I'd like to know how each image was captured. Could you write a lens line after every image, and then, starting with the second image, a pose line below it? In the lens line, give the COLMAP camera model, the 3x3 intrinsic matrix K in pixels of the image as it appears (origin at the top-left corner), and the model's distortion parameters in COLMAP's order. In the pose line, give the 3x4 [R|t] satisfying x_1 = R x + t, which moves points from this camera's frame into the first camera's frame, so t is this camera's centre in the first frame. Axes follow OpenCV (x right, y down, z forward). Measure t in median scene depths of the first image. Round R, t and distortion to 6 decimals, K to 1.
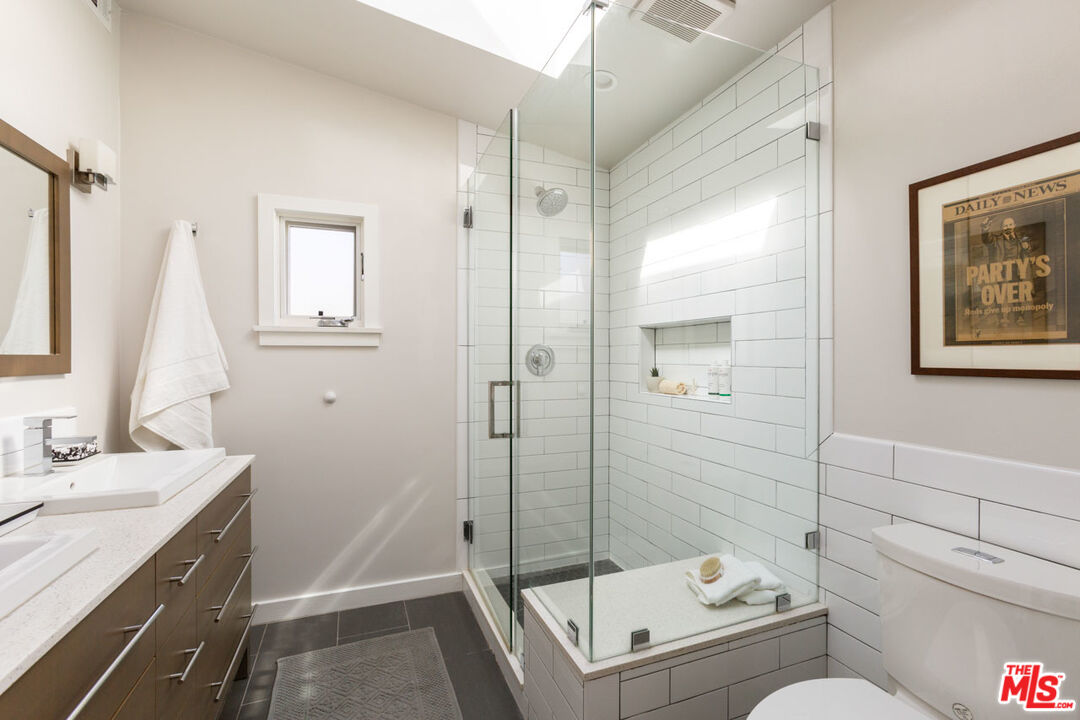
lens RADIAL K [[499.5, 0, 540.0], [0, 499.5, 360.0], [0, 0, 1]] dist [-0.026019, 0.024650]
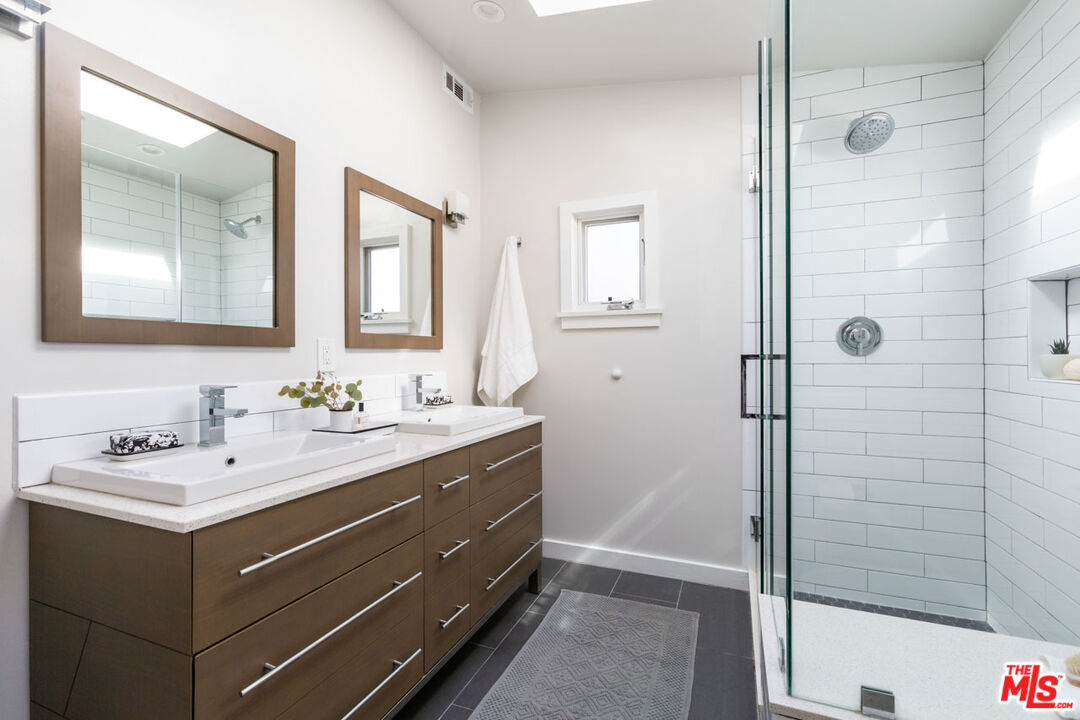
lens RADIAL K [[497.4, 0, 540.0], [0, 497.4, 360.0], [0, 0, 1]] dist [-0.002963, 0.000416]
pose [[0.713739, -0.003292, -0.700404, 0.244511], [0.003870, 0.999992, -0.000757, 0.046495], [0.700401, -0.002170, 0.713746, 0.099390]]
